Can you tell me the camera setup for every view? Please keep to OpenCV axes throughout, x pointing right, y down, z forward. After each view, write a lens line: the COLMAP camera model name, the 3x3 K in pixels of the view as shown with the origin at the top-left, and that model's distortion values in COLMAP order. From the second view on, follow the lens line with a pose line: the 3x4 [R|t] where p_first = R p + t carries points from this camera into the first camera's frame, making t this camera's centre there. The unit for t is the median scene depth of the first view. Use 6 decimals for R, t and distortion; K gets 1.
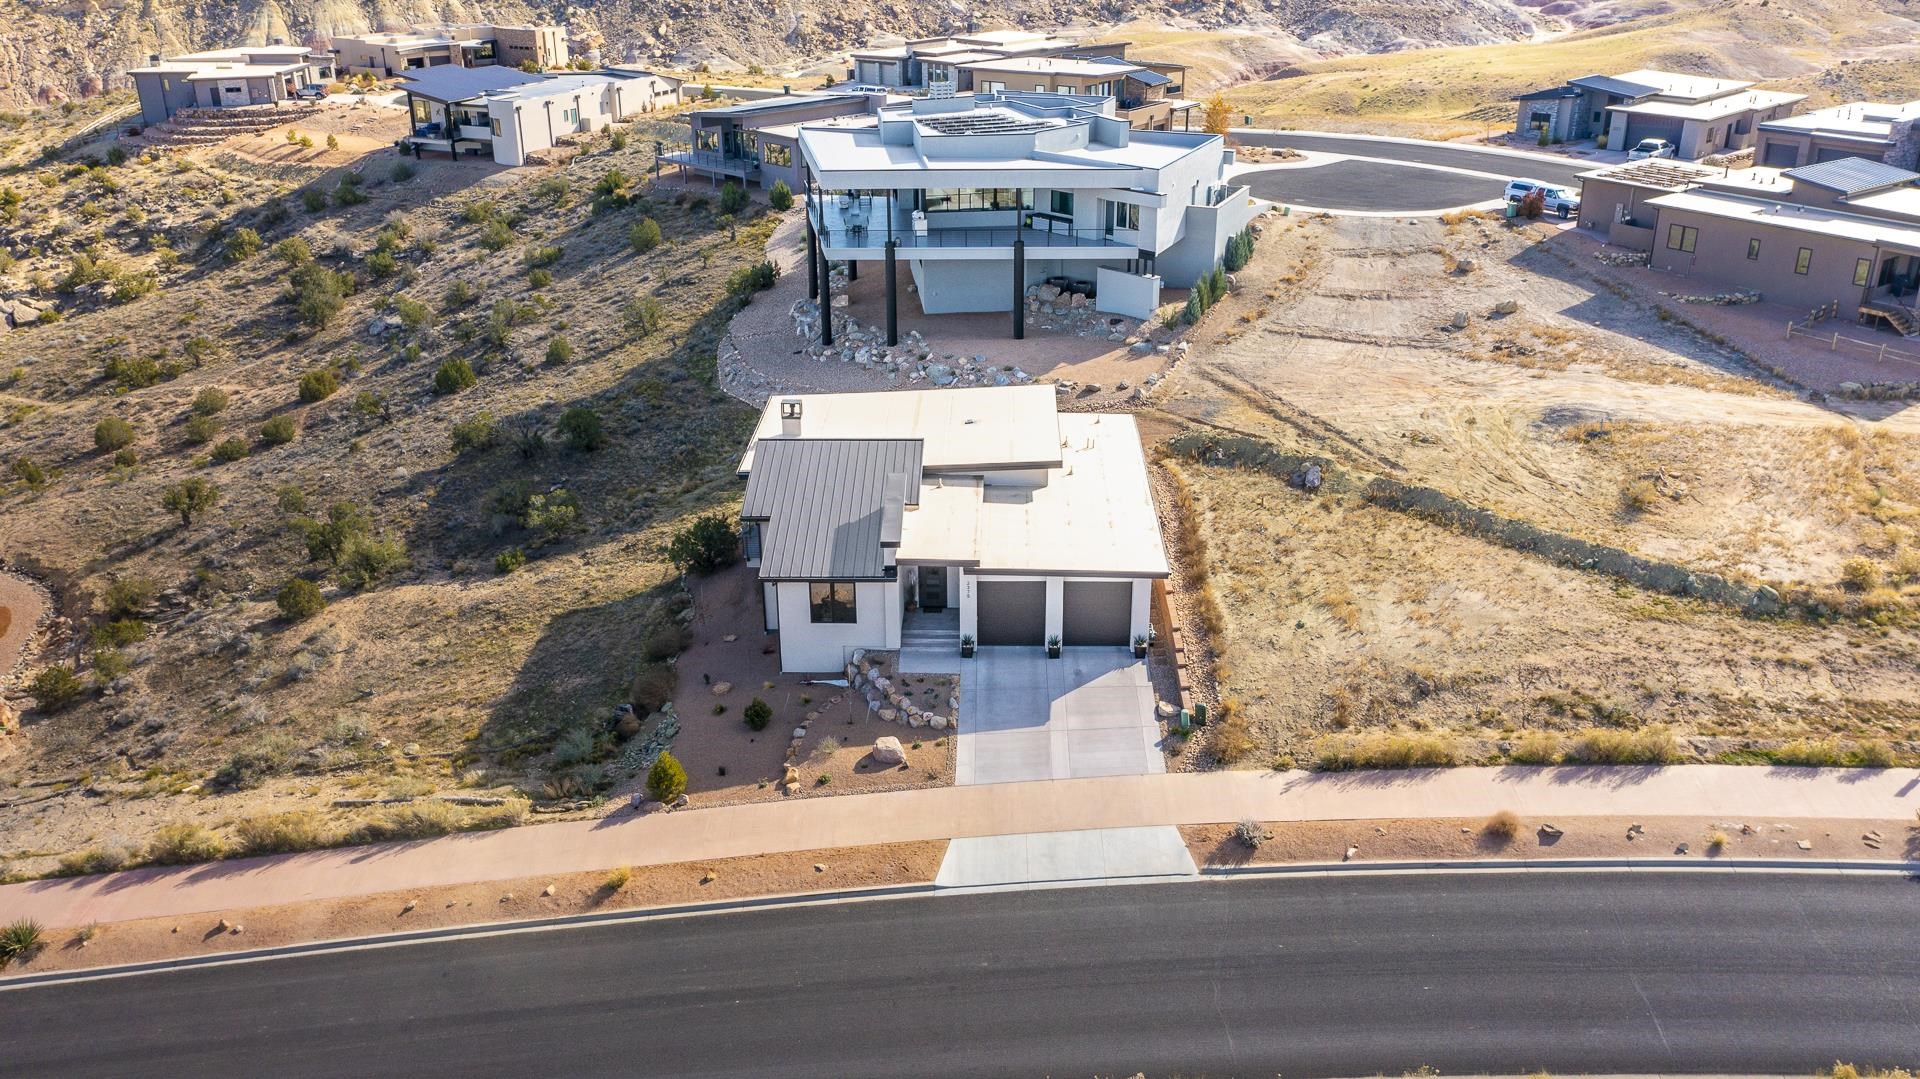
lens RADIAL K [[1518.1, 0, 960.7], [0, 1518.1, 542.3], [0, 0, 1]] dist [-0.006511, 0.000515]
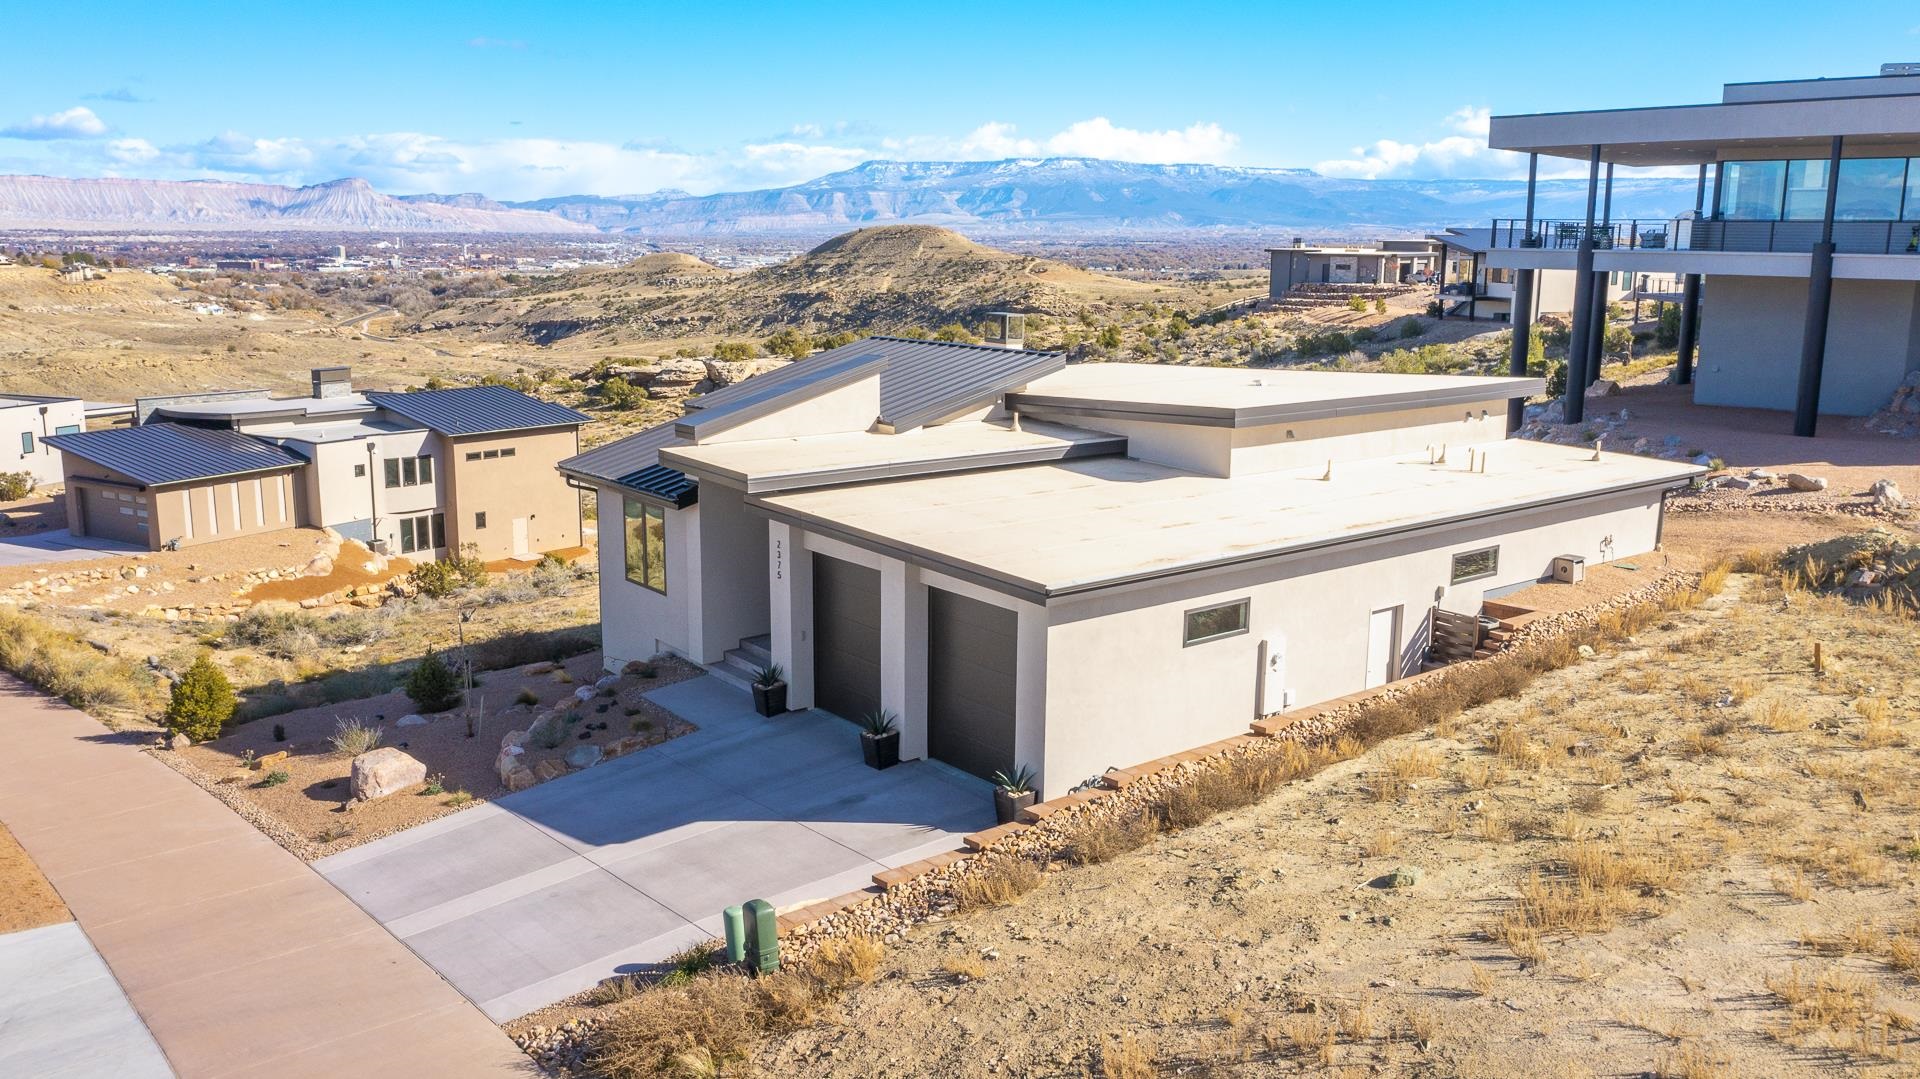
lens RADIAL K [[1518.1, 0, 963.2], [0, 1518.1, 531.7], [0, 0, 1]] dist [-0.006511, 0.000515]
pose [[0.641978, 0.158341, -0.750195, 0.375525], [-0.319454, 0.944710, -0.073975, 0.038562], [0.697003, 0.287143, 0.657065, 0.724349]]
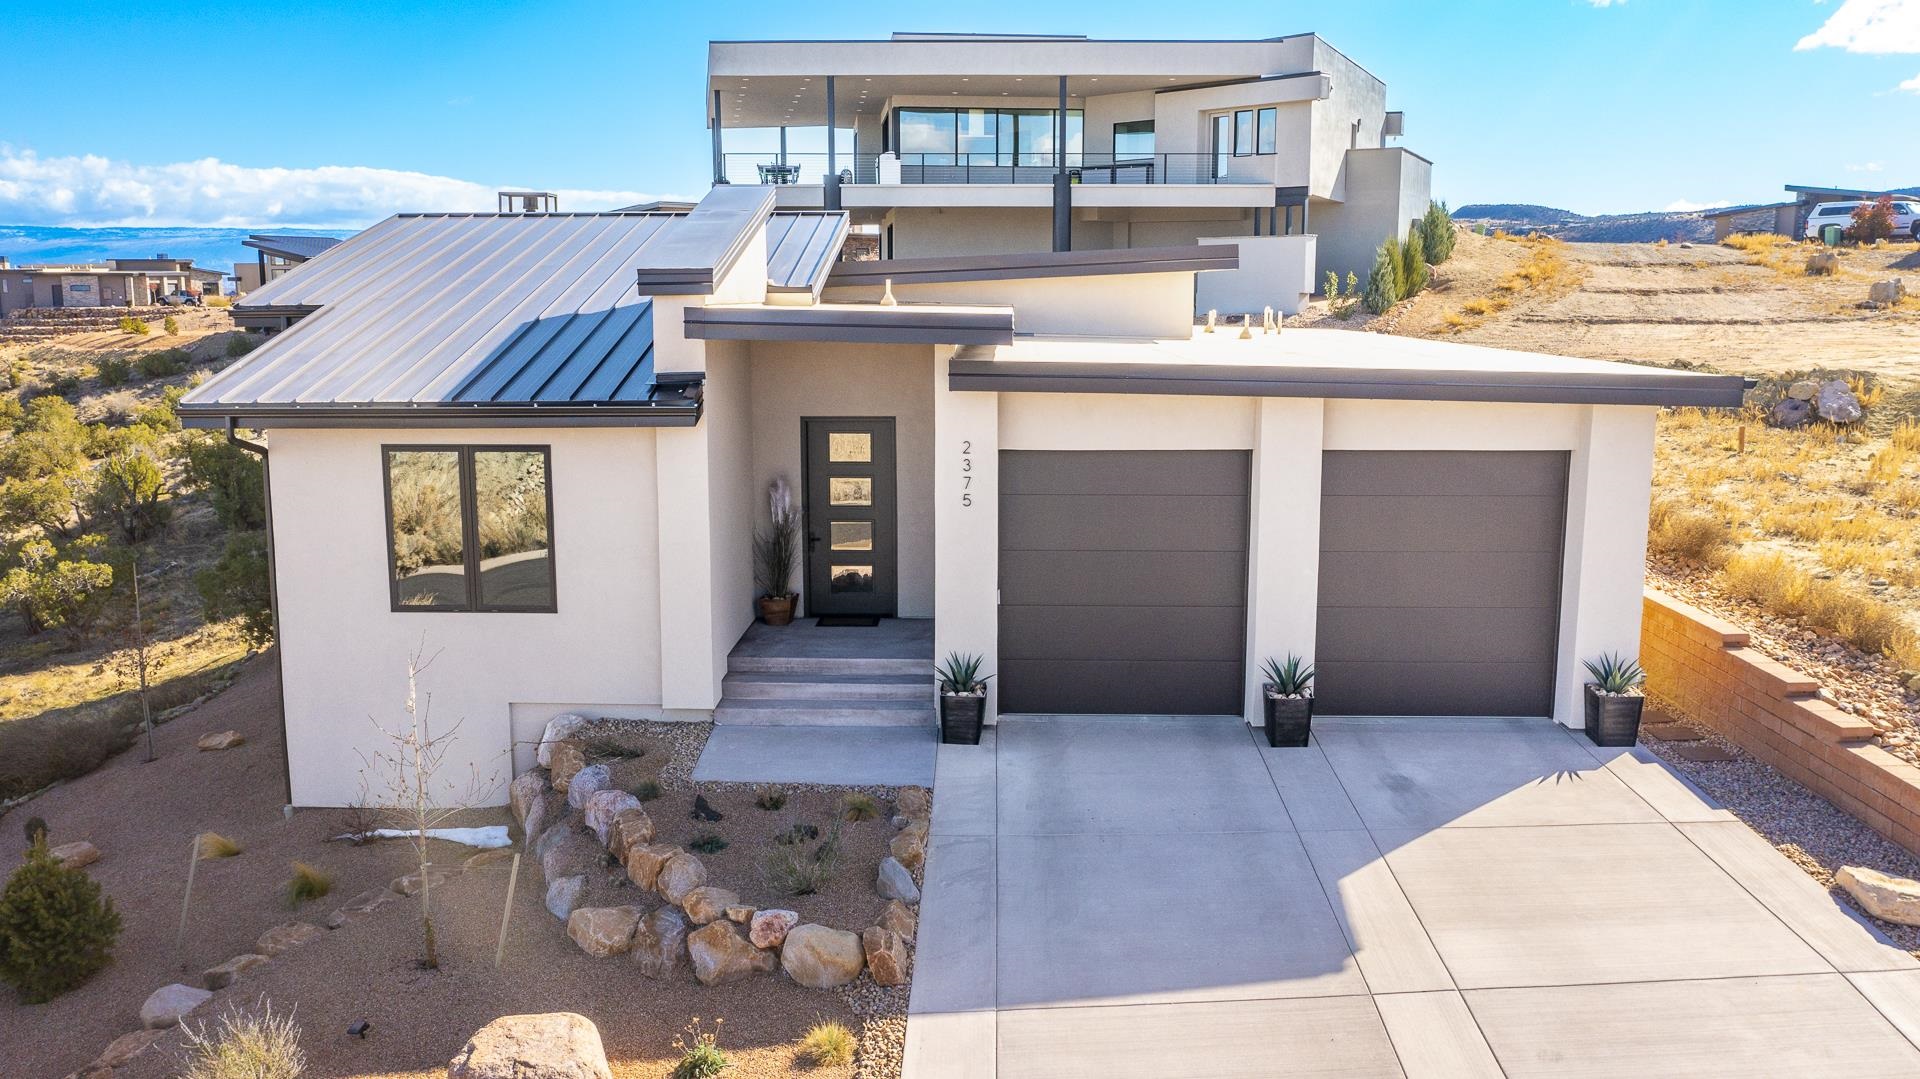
lens RADIAL K [[1518.1, 0, 956.1], [0, 1518.1, 527.8], [0, 0, 1]] dist [-0.006511, 0.000515]
pose [[0.999967, 0.006124, -0.005363, 0.004554], [-0.007295, 0.966548, -0.256380, 0.107537], [0.003614, 0.256411, 0.966561, 0.731196]]
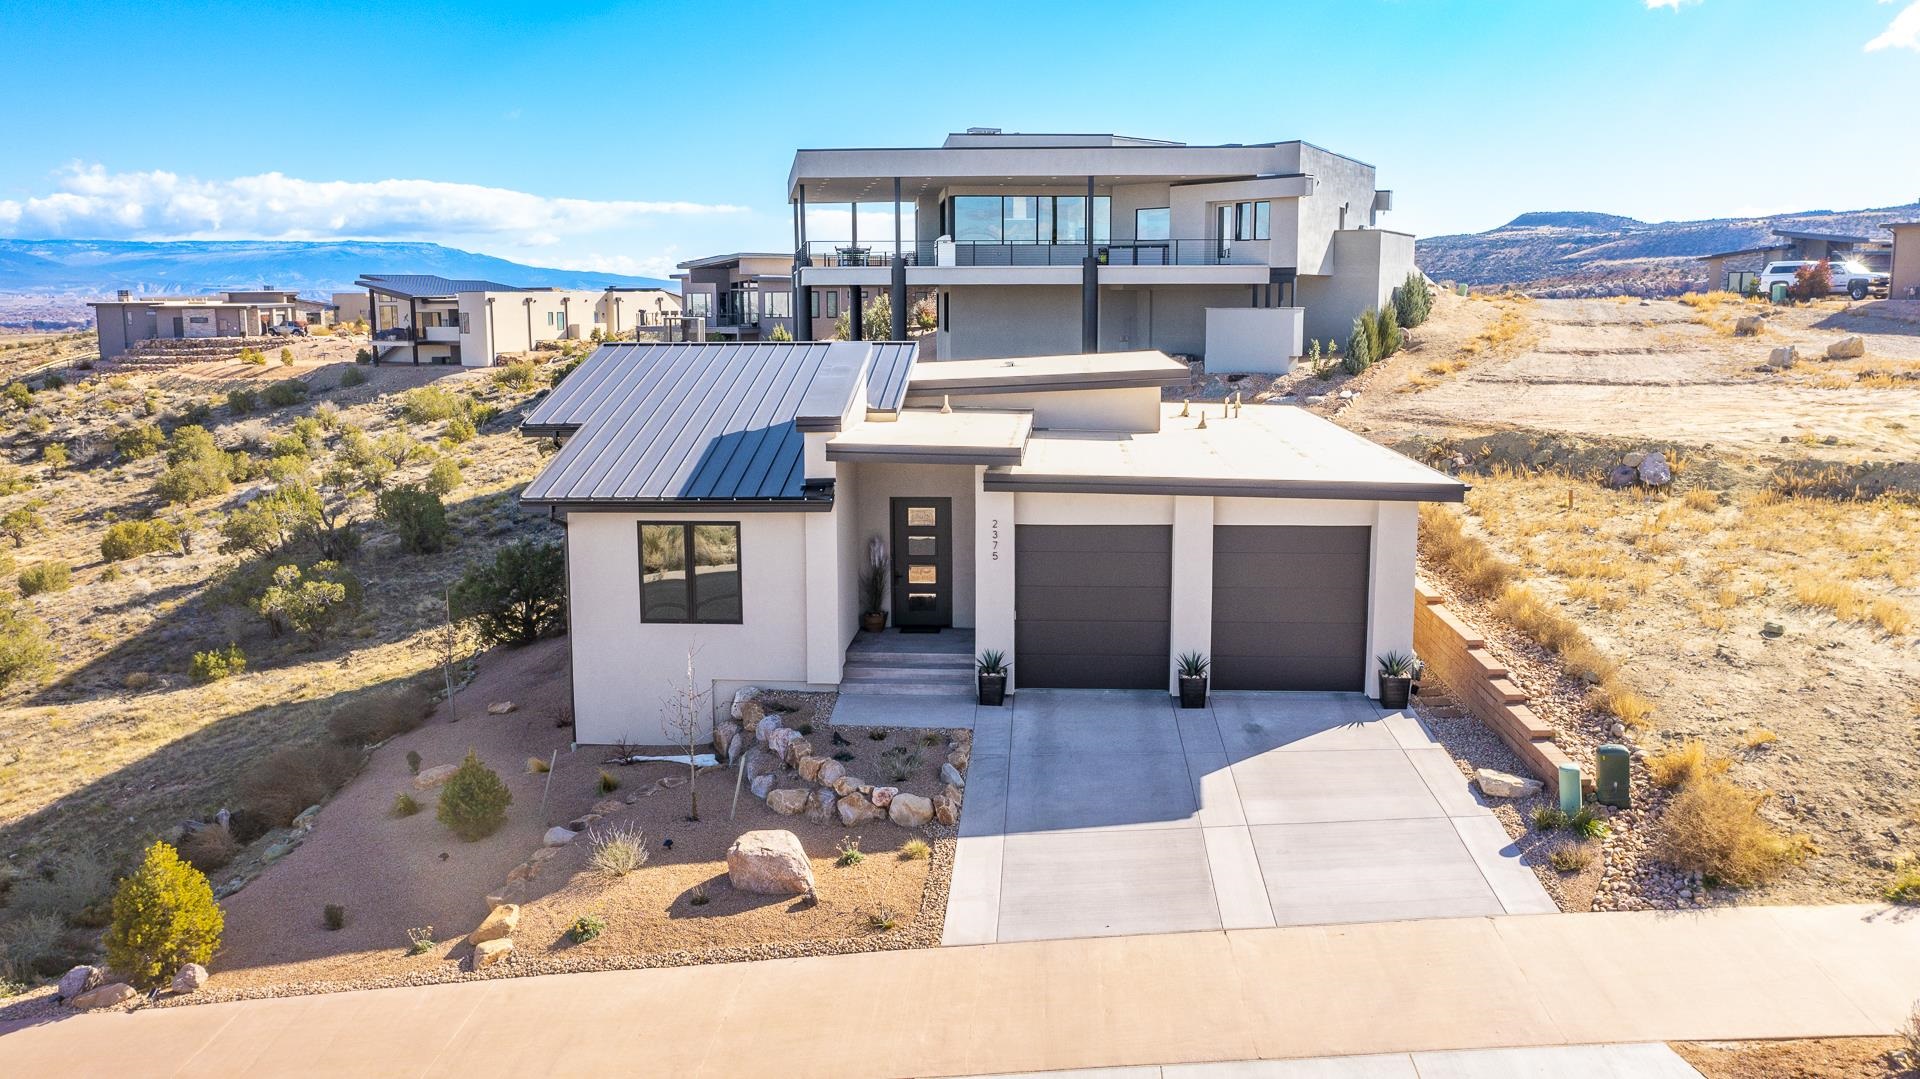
lens RADIAL K [[1518.1, 0, 958.5], [0, 1518.1, 543.2], [0, 0, 1]] dist [-0.006511, 0.000515]
pose [[0.999187, 0.008049, -0.039497, 0.011633], [-0.017761, 0.967528, -0.252138, 0.140481], [0.036185, 0.252634, 0.966885, 0.567263]]
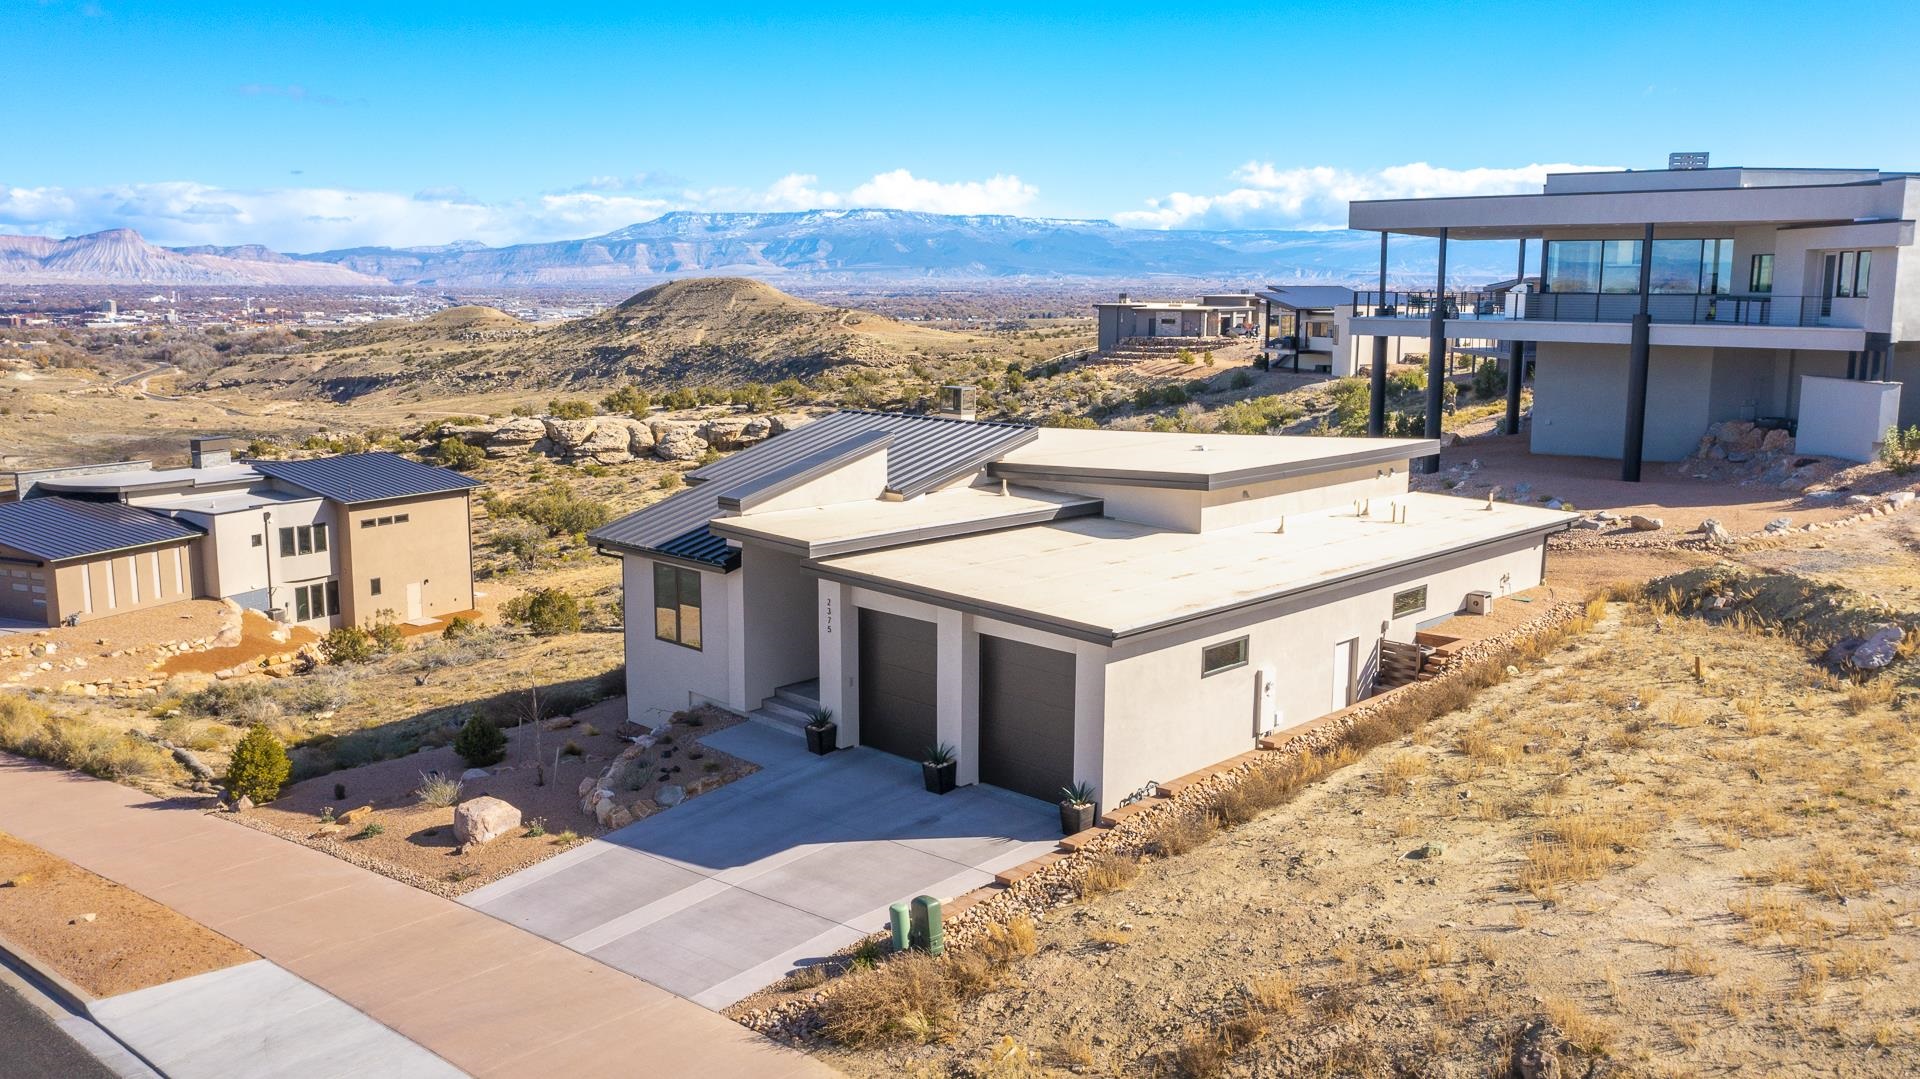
lens RADIAL K [[1518.1, 0, 959.2], [0, 1518.1, 534.7], [0, 0, 1]] dist [-0.006511, 0.000515]
pose [[0.731578, 0.118793, -0.671329, 0.376586], [-0.281458, 0.949496, -0.138703, 0.063285], [0.620947, 0.290423, 0.728065, 0.631240]]
